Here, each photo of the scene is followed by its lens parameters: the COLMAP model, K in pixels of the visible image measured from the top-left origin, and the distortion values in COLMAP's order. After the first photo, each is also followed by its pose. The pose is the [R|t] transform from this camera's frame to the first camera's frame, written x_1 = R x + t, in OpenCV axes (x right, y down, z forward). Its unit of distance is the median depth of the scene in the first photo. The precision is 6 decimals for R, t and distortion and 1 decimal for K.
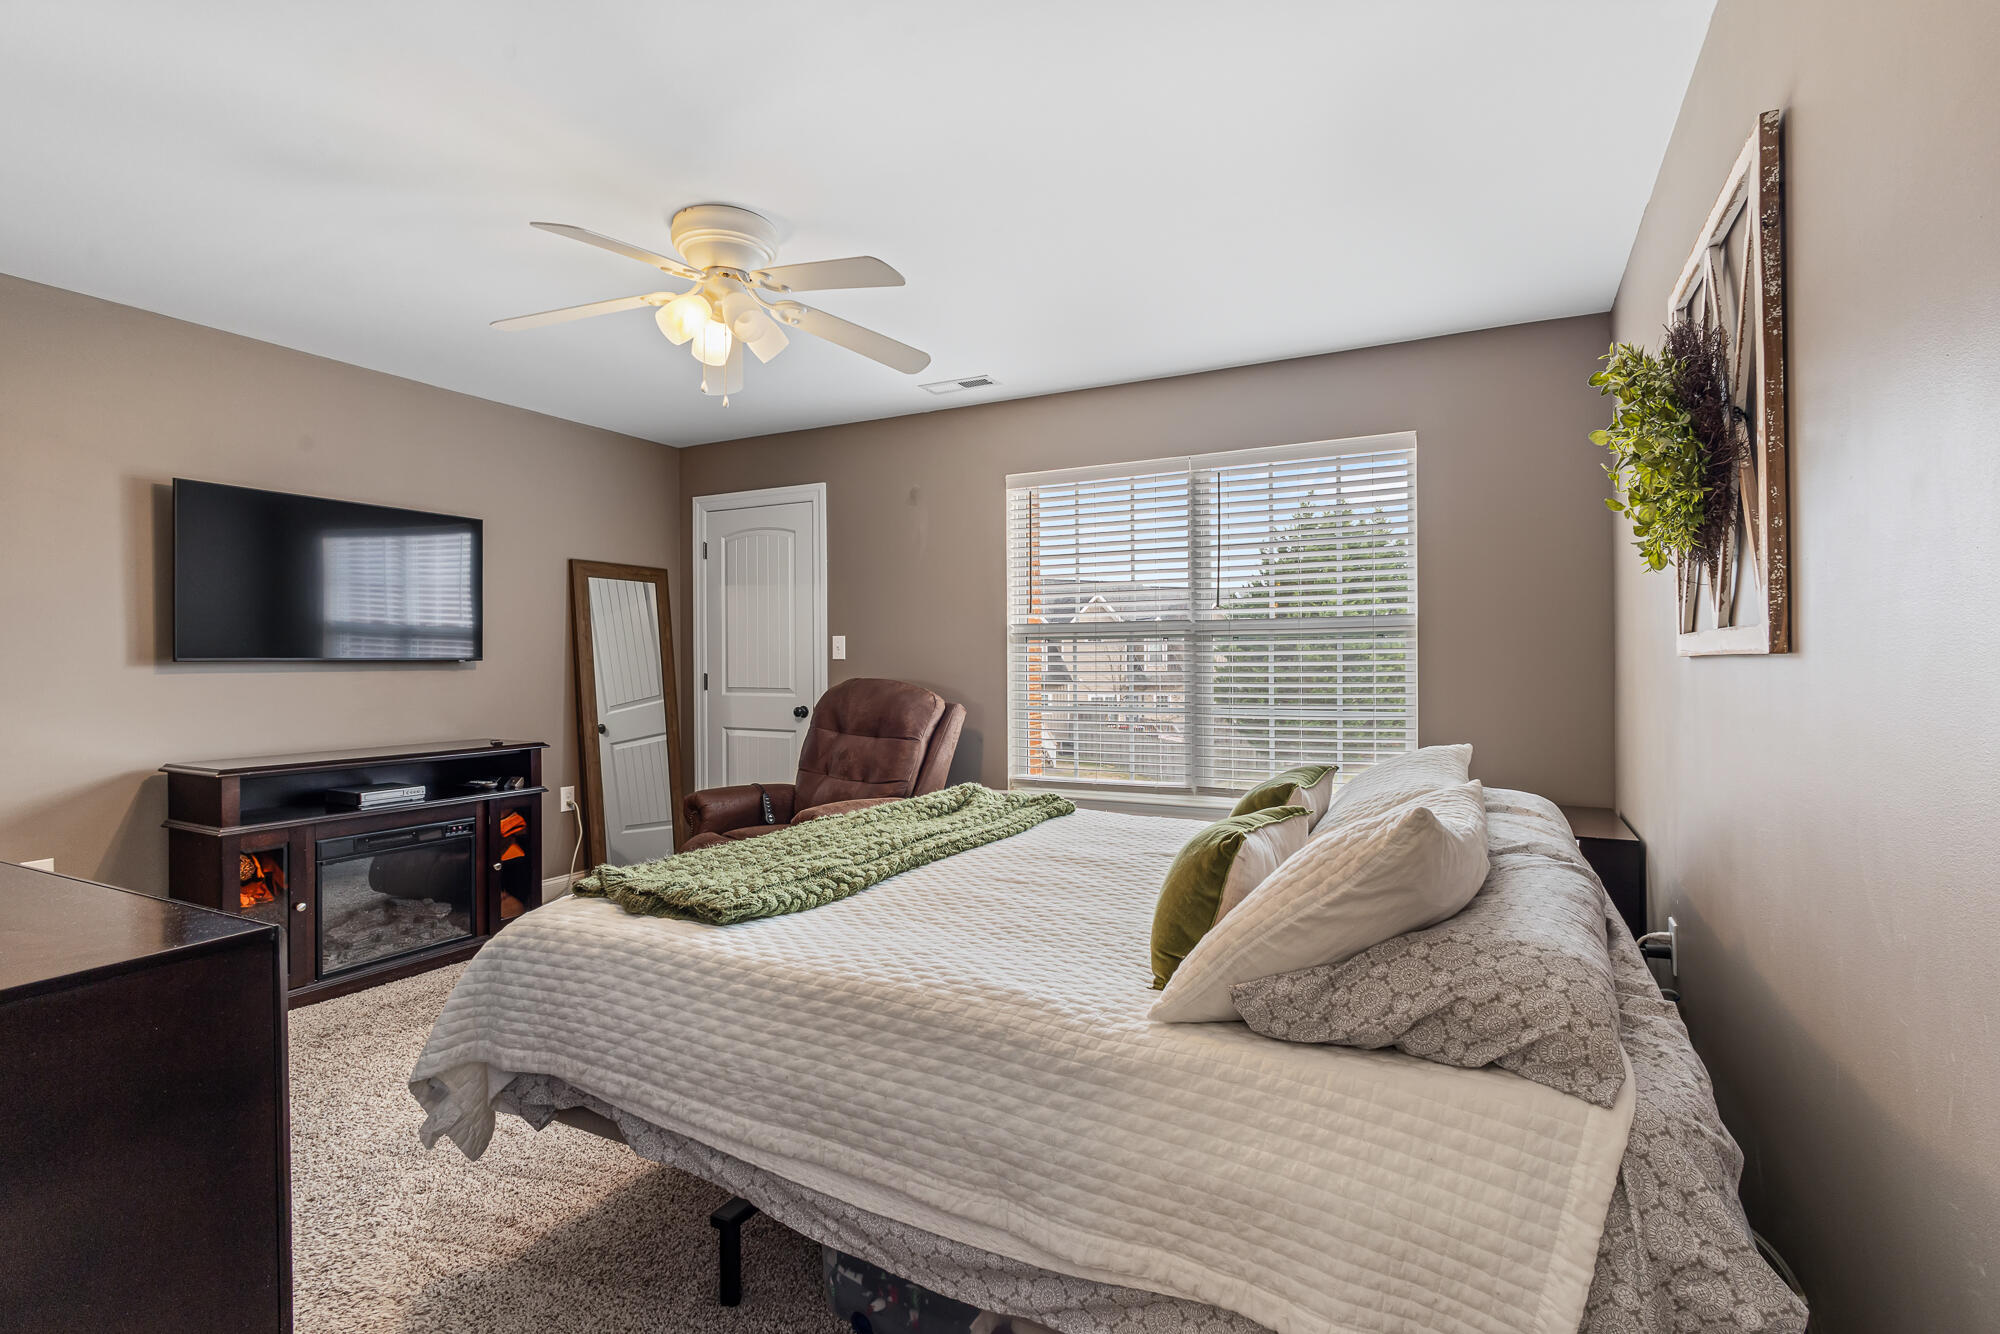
lens RADIAL K [[939.4, 0, 1005.6], [0, 939.4, 659.7], [0, 0, 1]] dist [-0.000568, 0.000863]
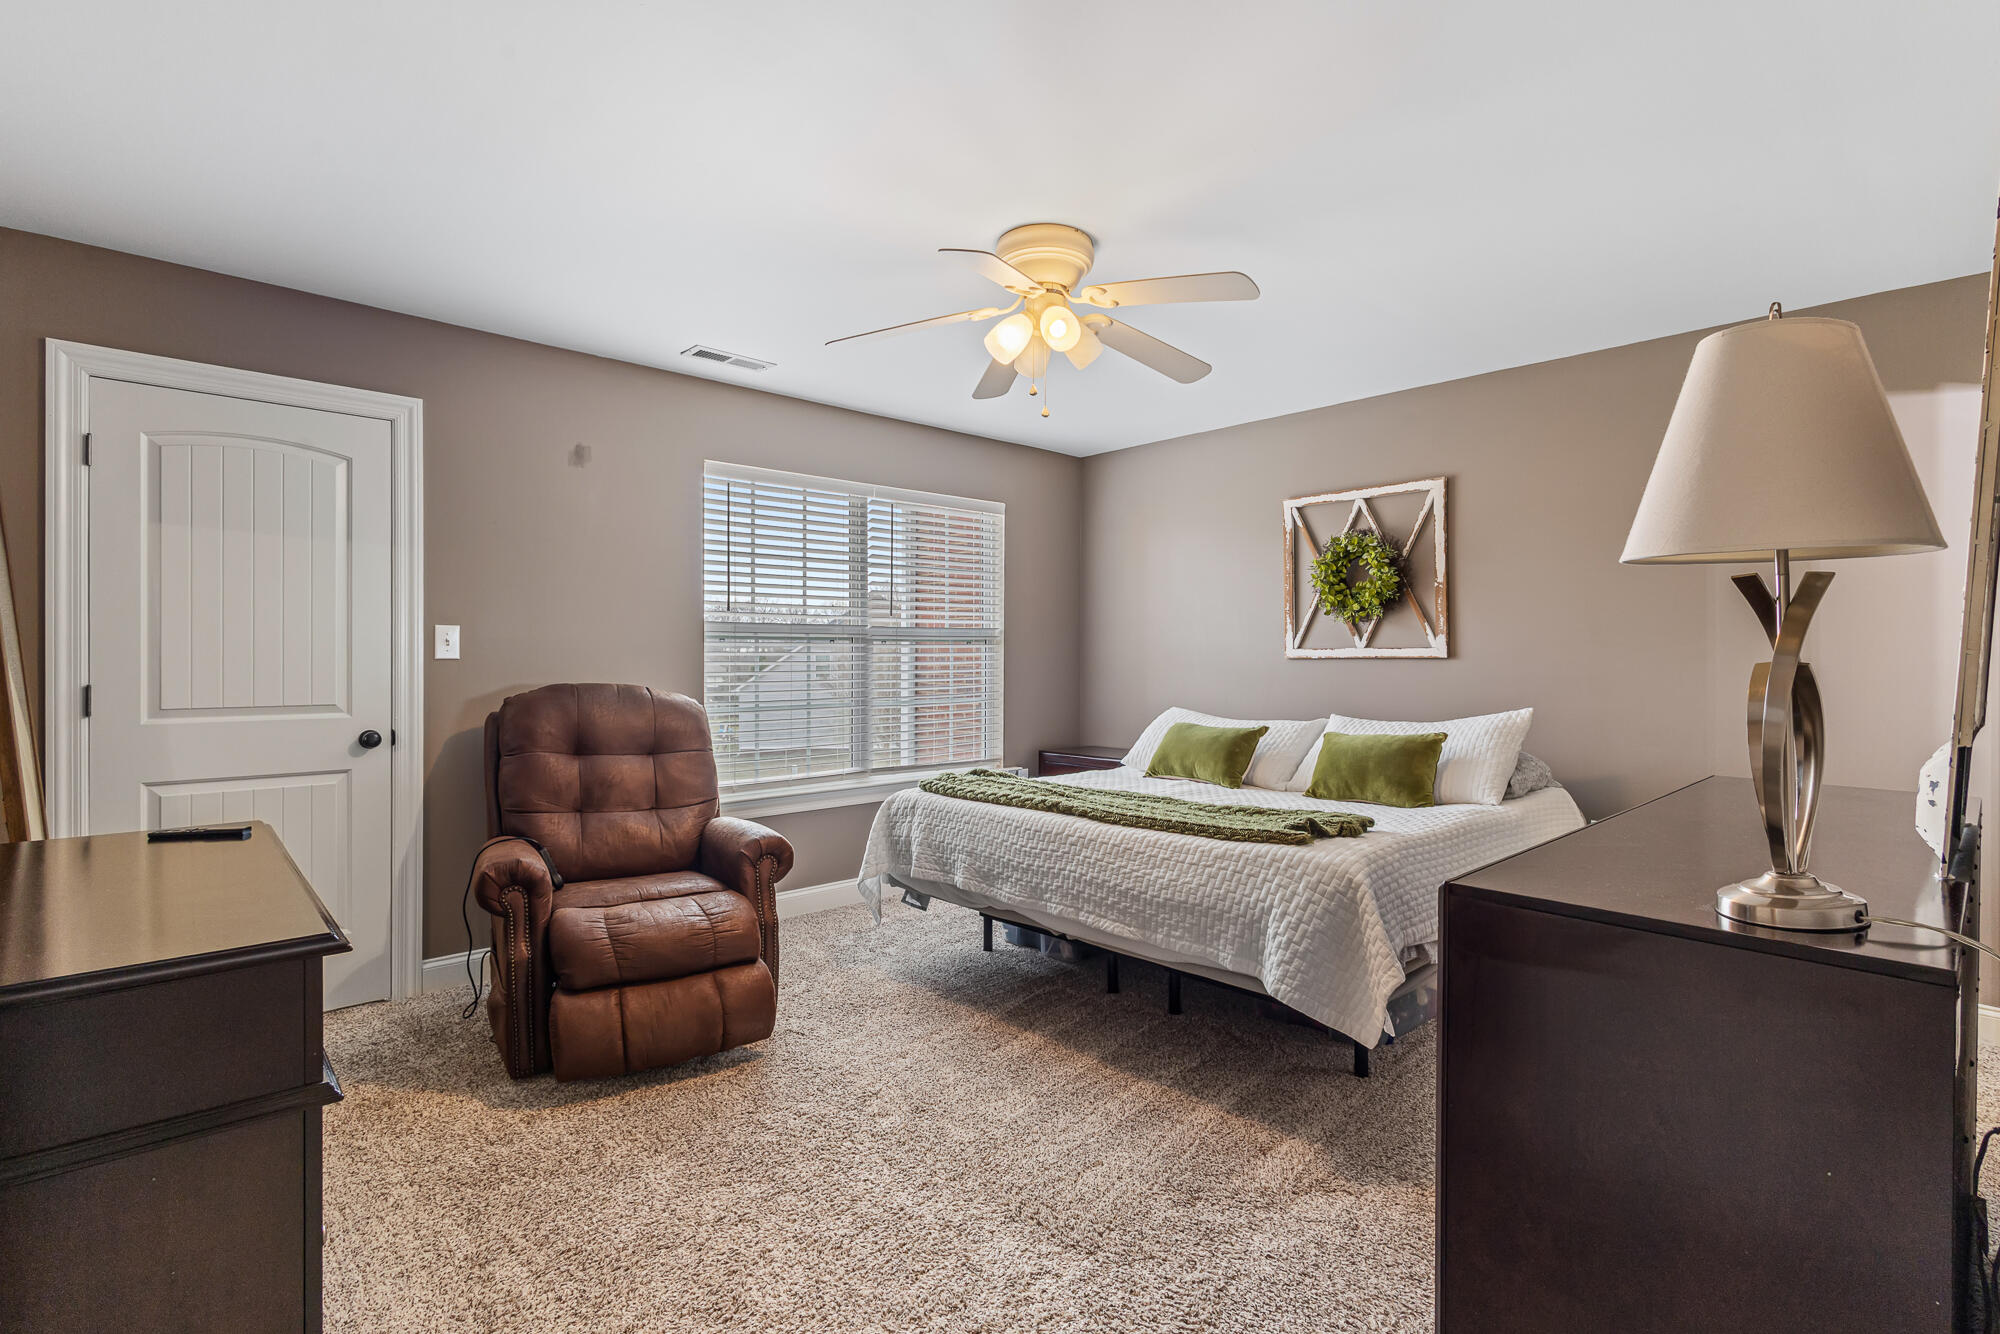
lens RADIAL K [[939.4, 0, 1005.6], [0, 939.4, 659.7], [0, 0, 1]] dist [-0.000568, 0.000863]
pose [[0.337105, 0.001427, 0.941466, -0.788235], [-0.000181, 0.999999, -0.001451, 0.001402], [-0.941467, 0.000318, 0.337105, 0.422733]]
